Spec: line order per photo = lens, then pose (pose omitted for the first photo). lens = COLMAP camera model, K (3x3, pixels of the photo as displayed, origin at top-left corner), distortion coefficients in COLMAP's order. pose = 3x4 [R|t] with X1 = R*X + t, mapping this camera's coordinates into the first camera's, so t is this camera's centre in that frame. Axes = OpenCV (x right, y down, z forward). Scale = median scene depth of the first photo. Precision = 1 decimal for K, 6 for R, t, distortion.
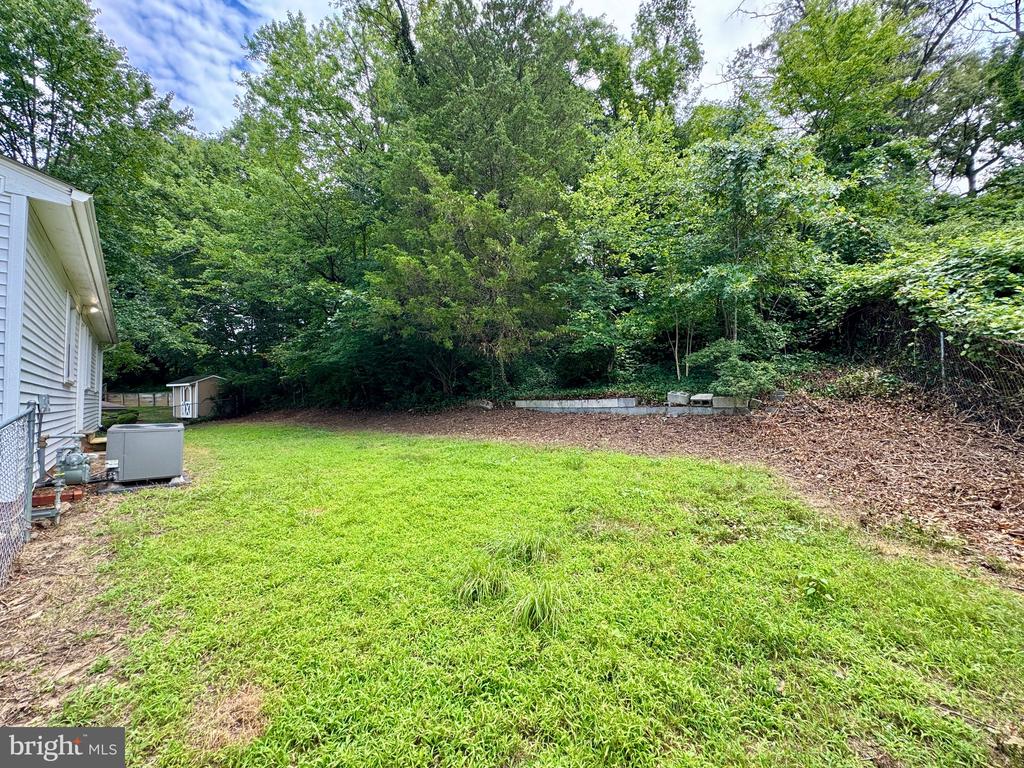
lens RADIAL K [[410.9, 0, 510.8], [0, 410.9, 380.5], [0, 0, 1]] dist [0.000536, 0.000007]
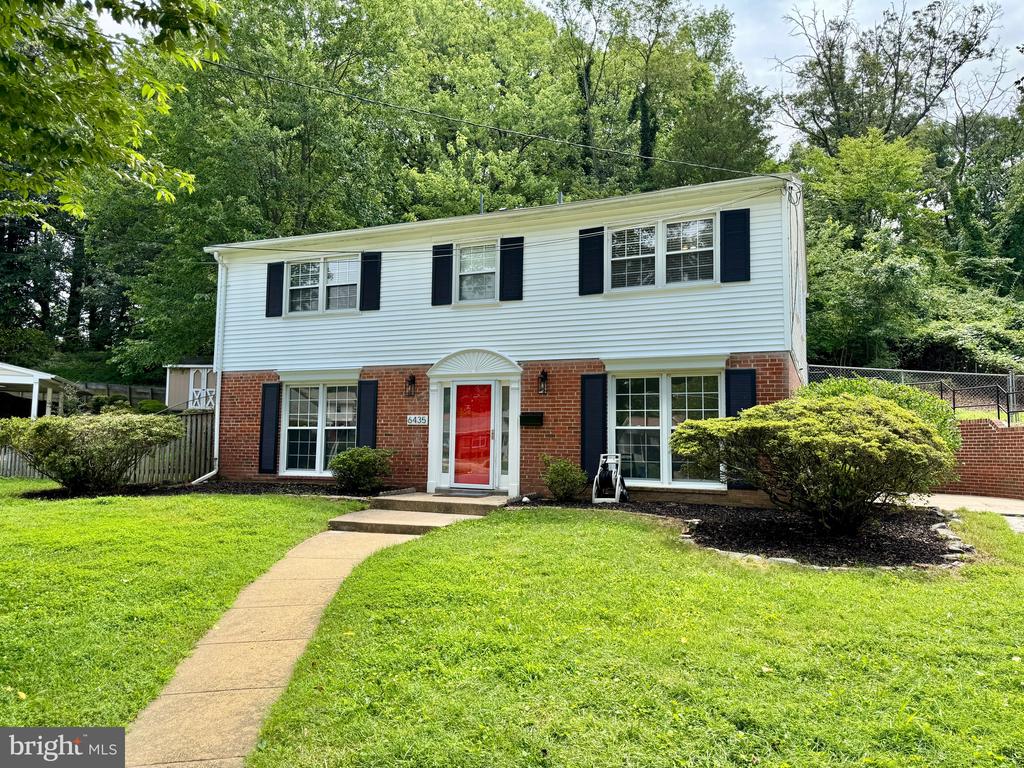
lens RADIAL K [[715.7, 0, 532.4], [0, 715.7, 401.2], [0, 0, 1]] dist [0.002975, 0.001622]
pose [[0.915992, 0.052636, 0.397728, -1.973654], [-0.045846, 0.998595, -0.026569, 0.224141], [-0.398568, 0.006103, 0.917119, -1.202499]]
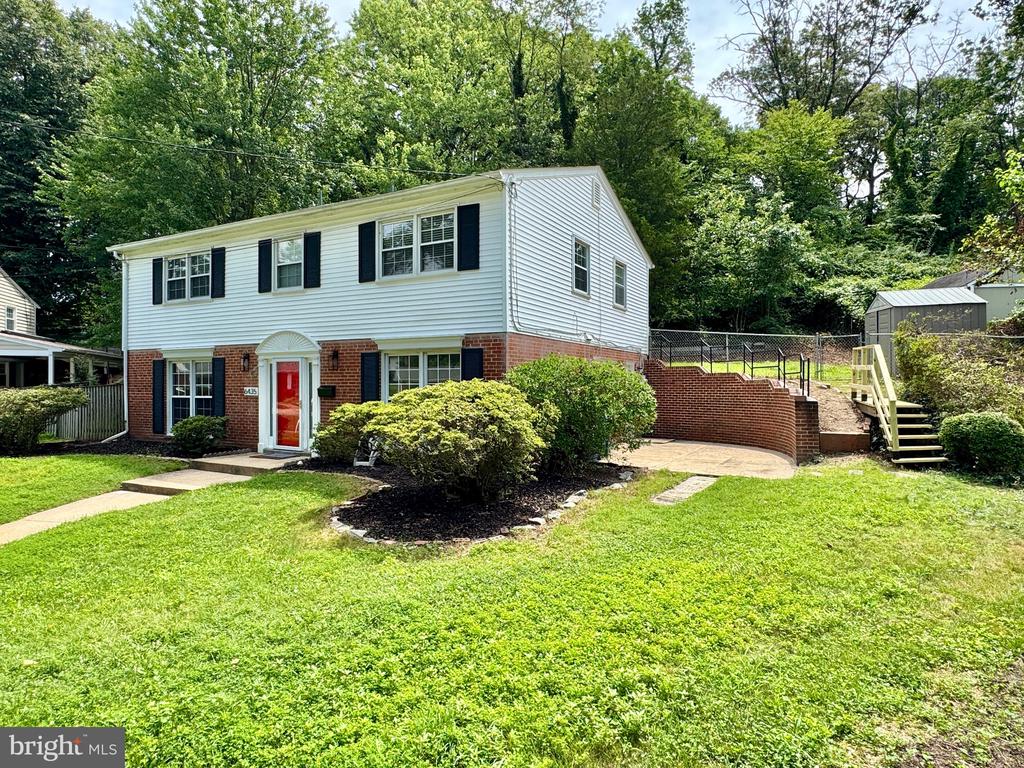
lens RADIAL K [[611.0, 0, 513.2], [0, 611.0, 383.4], [0, 0, 1]] dist [0.001588, 0.004066]
pose [[0.948887, 0.015827, 0.315218, -1.482405], [-0.027920, 0.999036, 0.033884, 0.149742], [-0.314378, -0.040953, 0.948414, -1.359159]]
